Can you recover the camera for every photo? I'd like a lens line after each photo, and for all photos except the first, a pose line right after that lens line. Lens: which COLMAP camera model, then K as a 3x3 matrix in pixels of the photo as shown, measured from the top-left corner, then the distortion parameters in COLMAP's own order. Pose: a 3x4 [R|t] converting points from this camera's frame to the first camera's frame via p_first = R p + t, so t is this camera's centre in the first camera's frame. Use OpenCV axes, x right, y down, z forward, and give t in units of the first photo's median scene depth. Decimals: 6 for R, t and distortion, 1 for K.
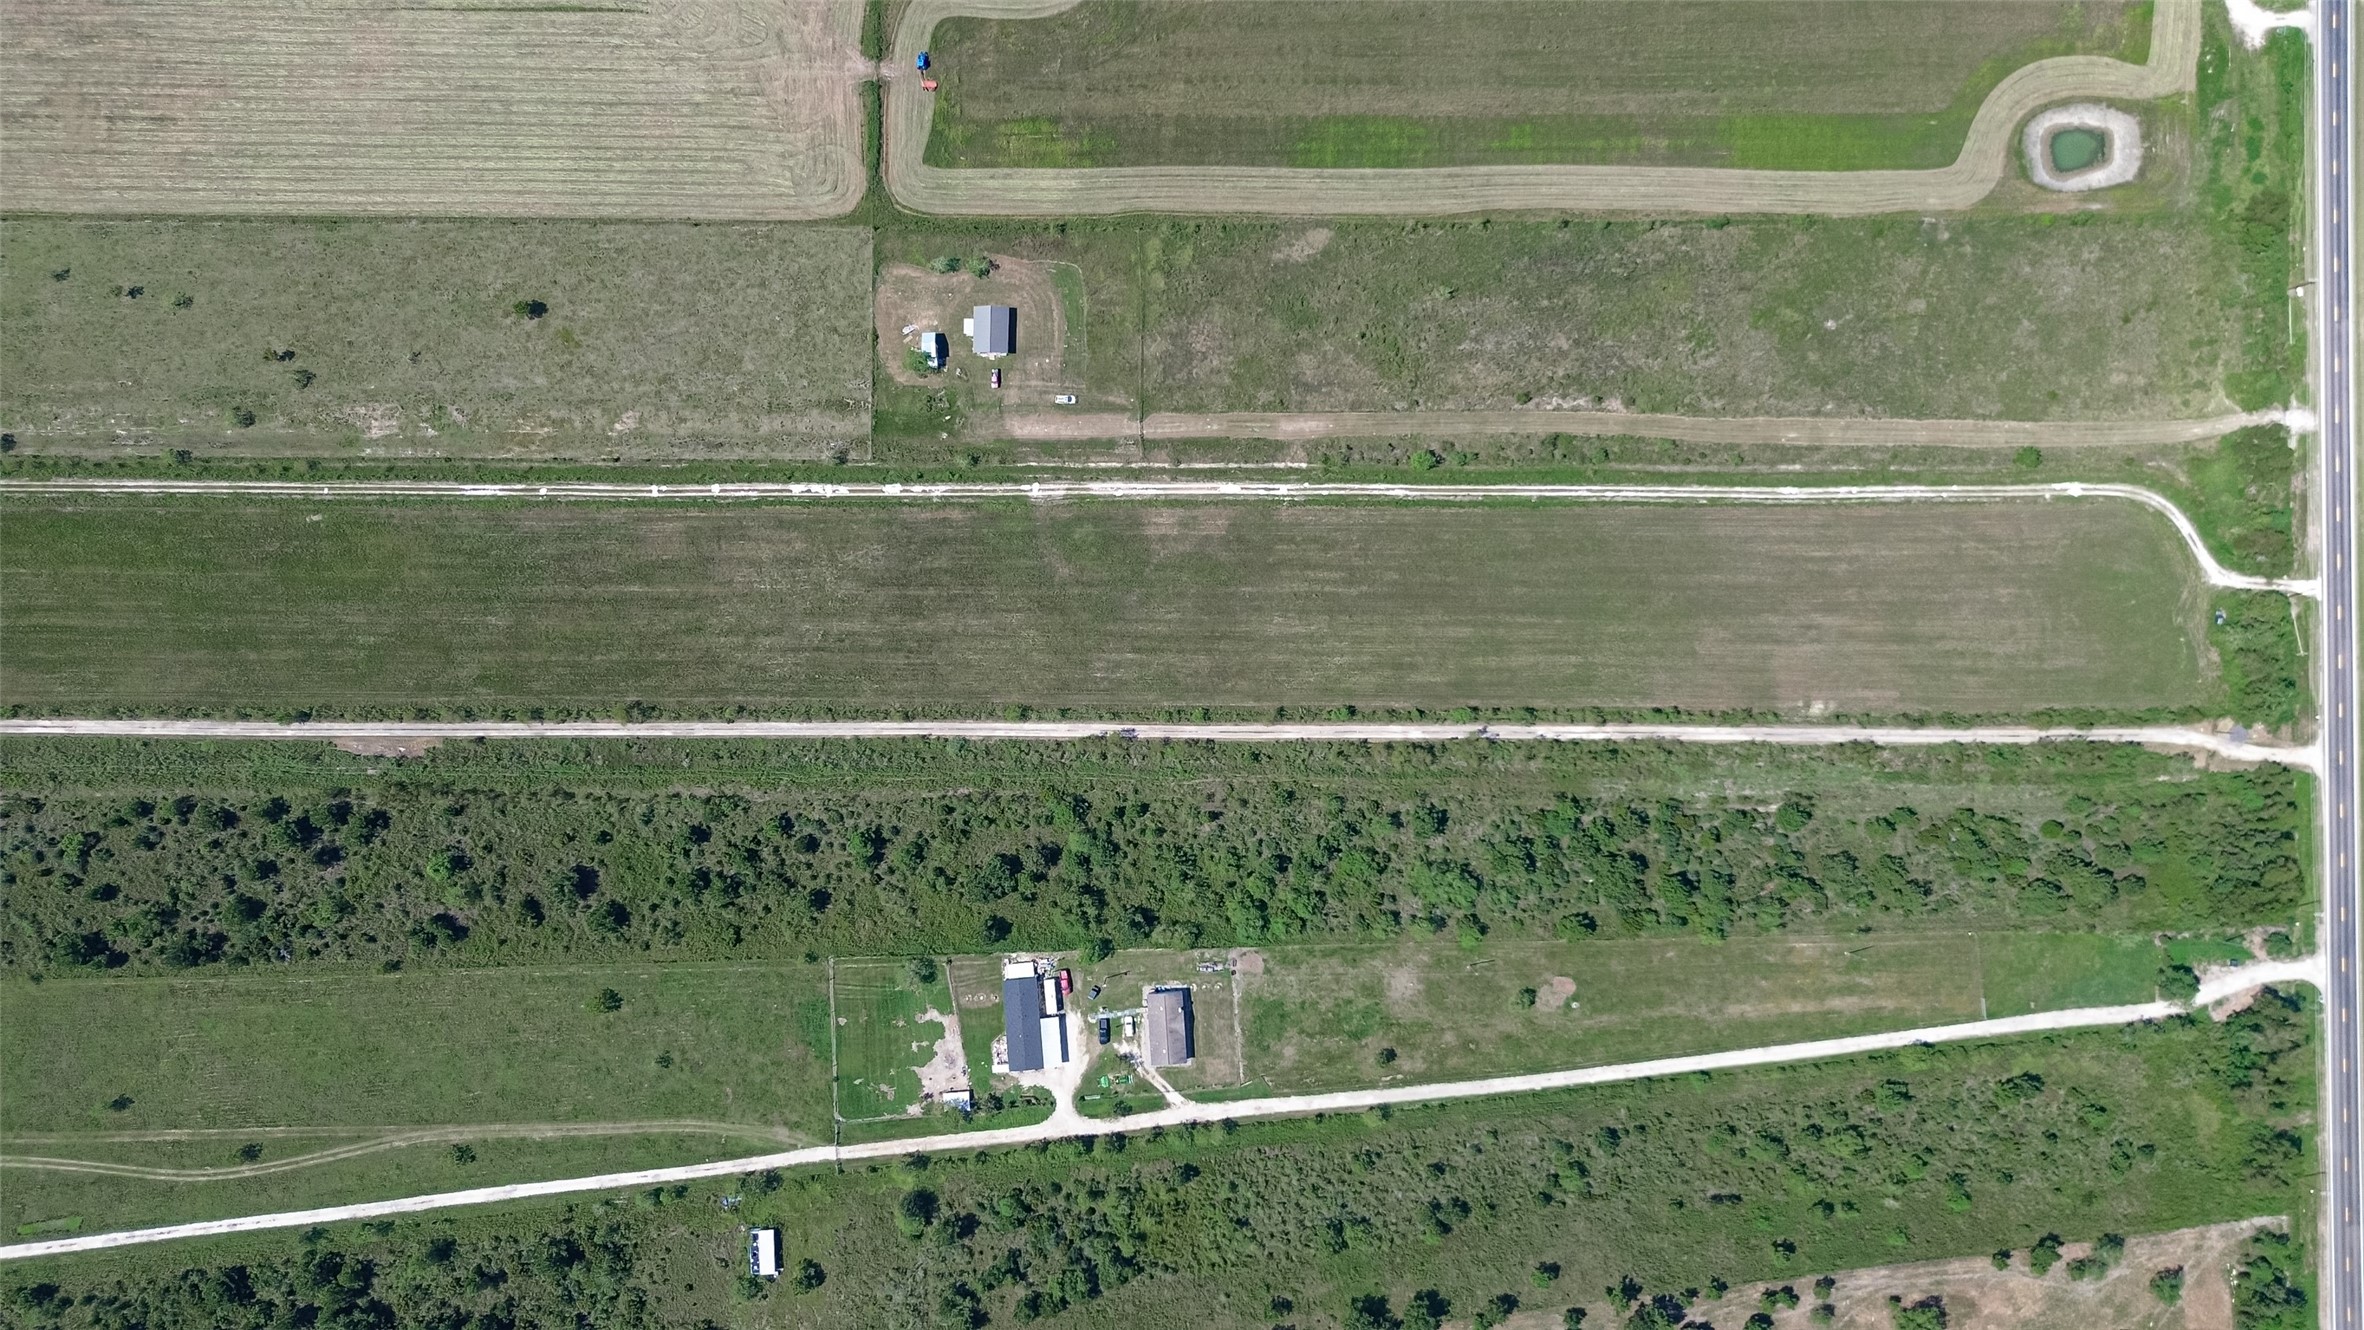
lens RADIAL K [[1679.1, 0, 1180.9], [0, 1679.1, 669.6], [0, 0, 1]] dist [0.069948, -0.068672]
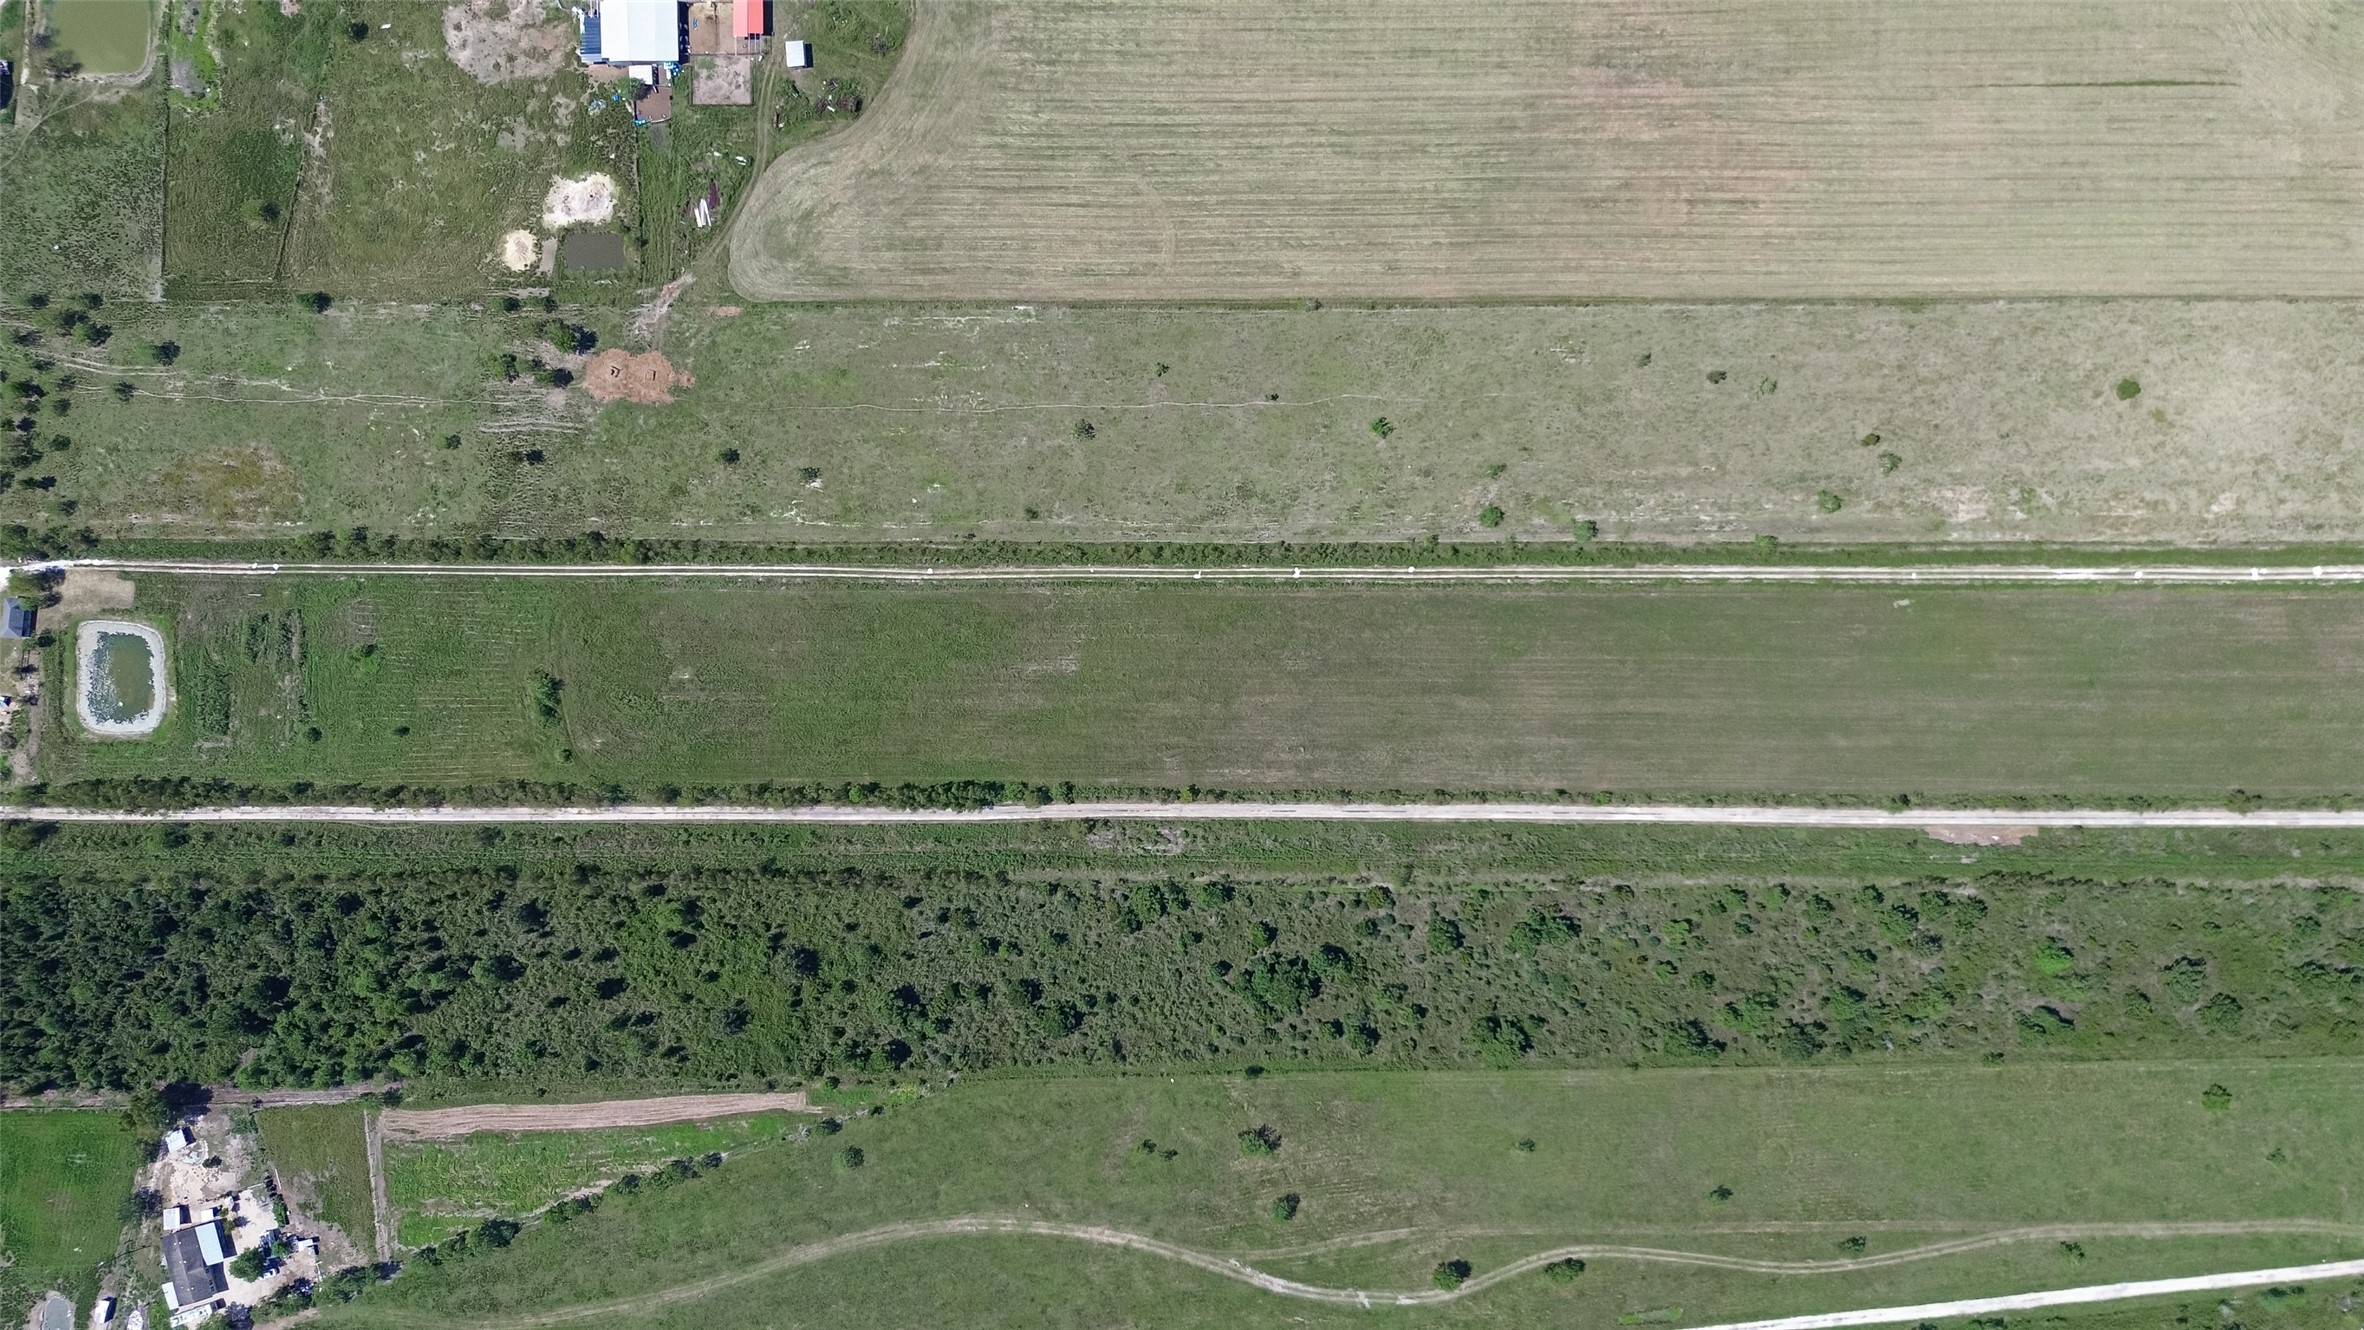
lens RADIAL K [[1679.1, 0, 1180.9], [0, 1679.1, 669.6], [0, 0, 1]] dist [0.069948, -0.068672]
pose [[0.999956, -0.000420, -0.009323, -0.919115], [0.000417, 1.000000, -0.000403, -0.050295], [0.009324, 0.000400, 0.999956, 0.010244]]
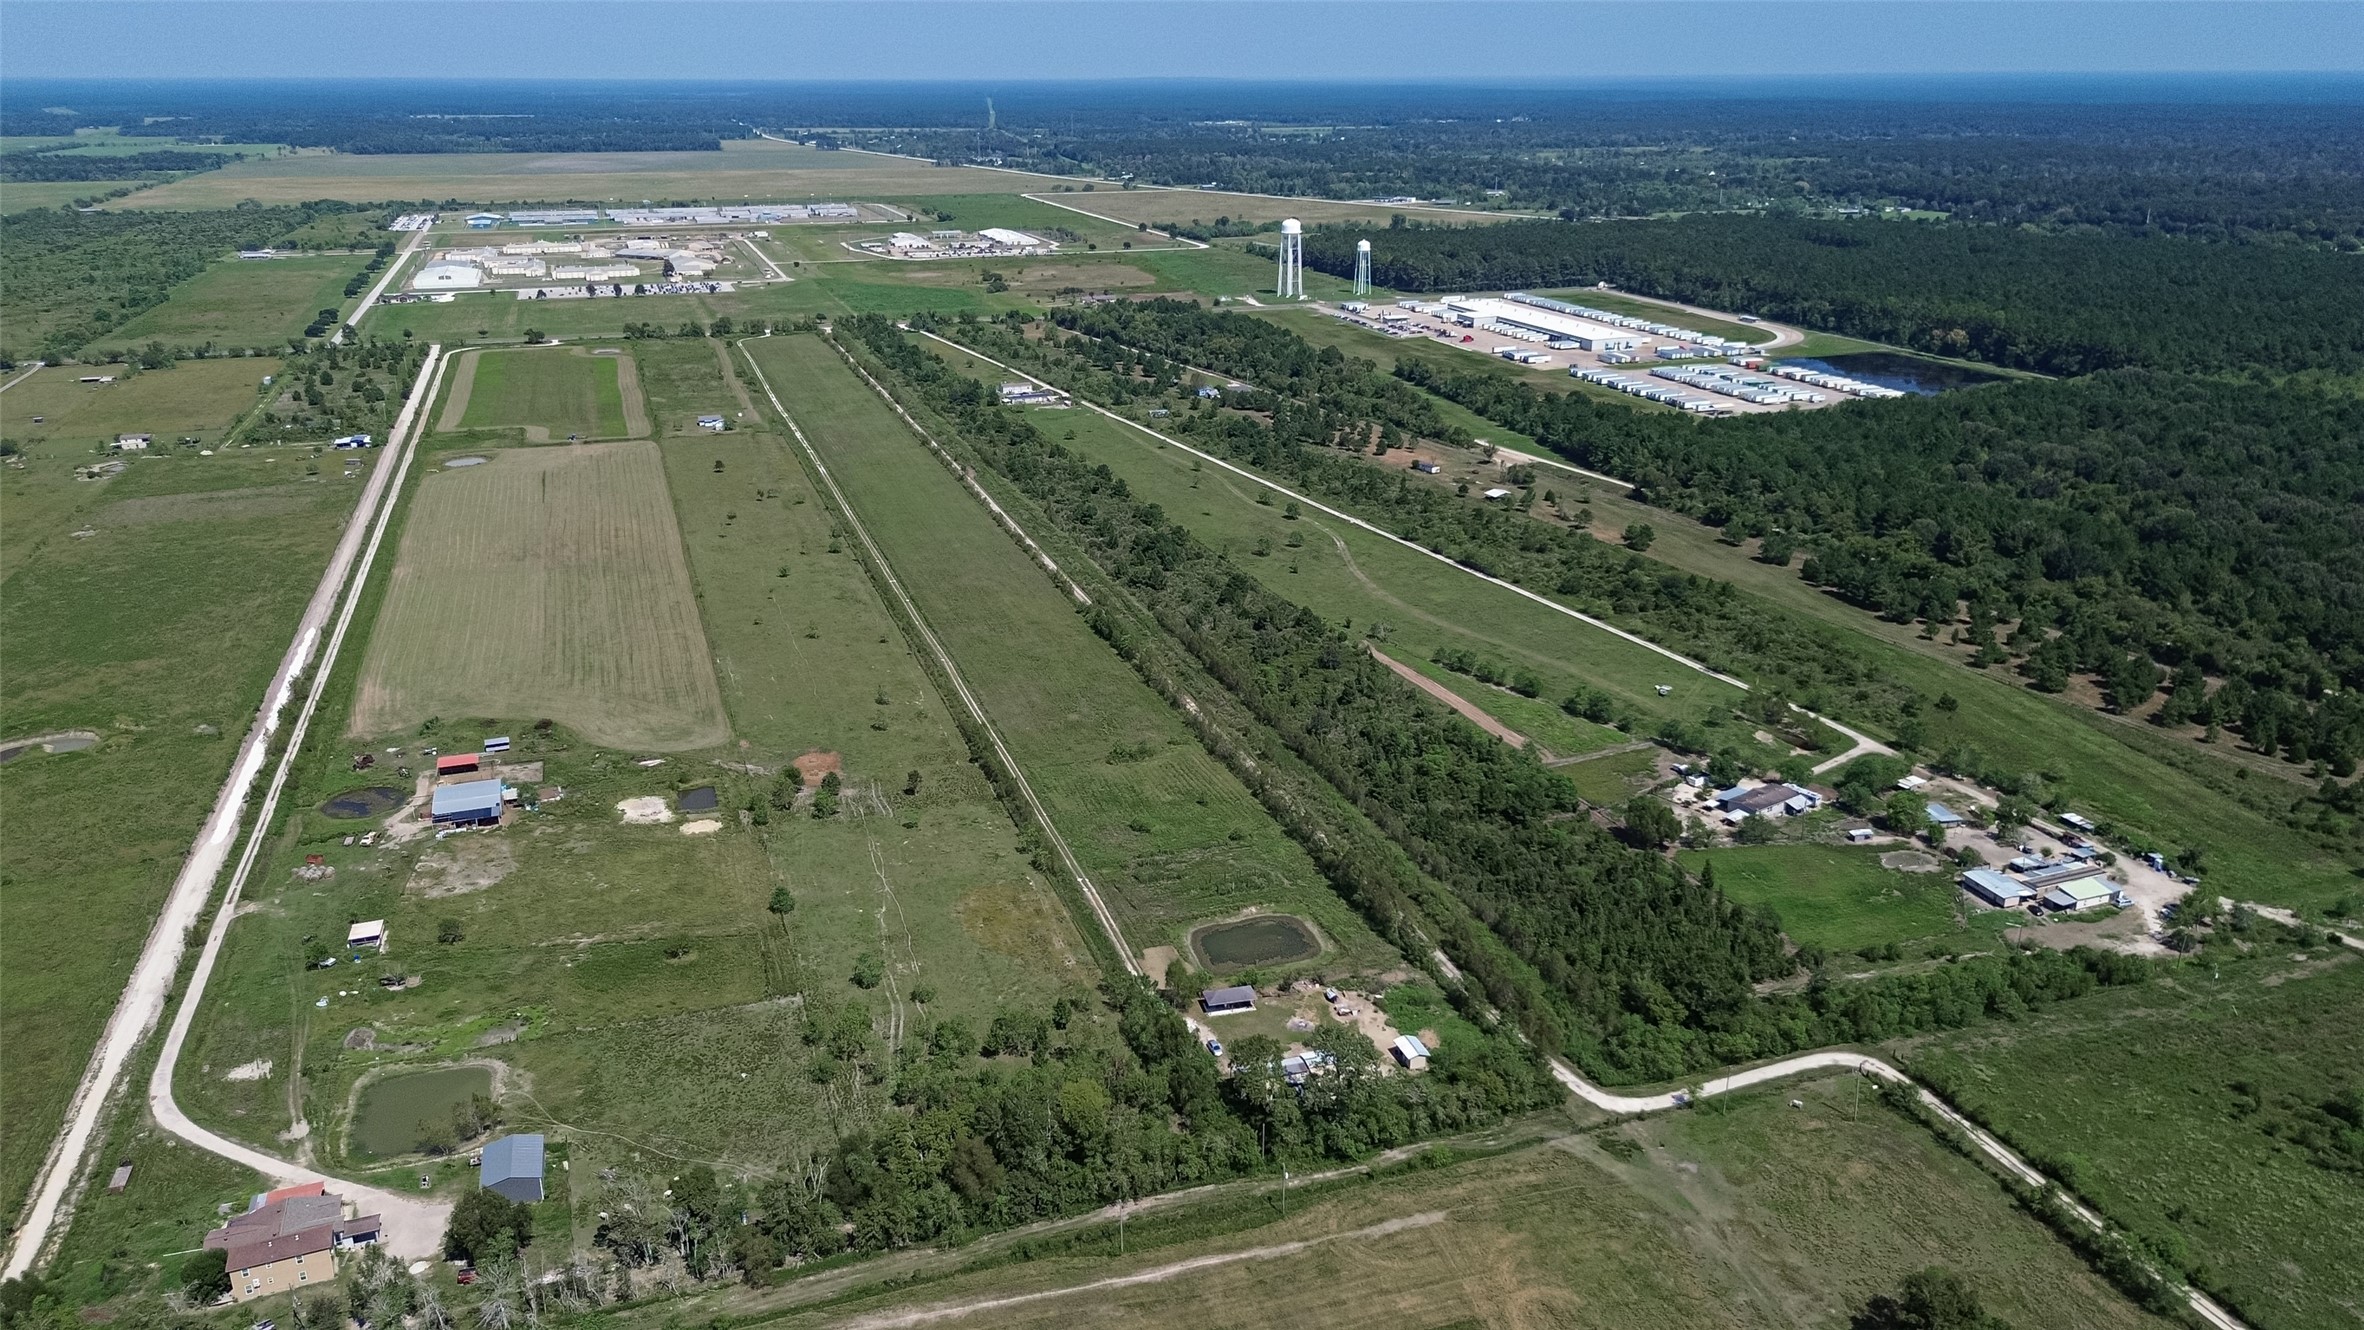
lens RADIAL K [[1679.1, 0, 1180.9], [0, 1679.1, 669.6], [0, 0, 1]] dist [0.069948, -0.068672]
pose [[-0.327411, -0.312721, 0.891632, -2.249587], [0.944811, -0.096770, 0.312998, -0.332731], [-0.011598, 0.944903, 0.327146, 0.597070]]
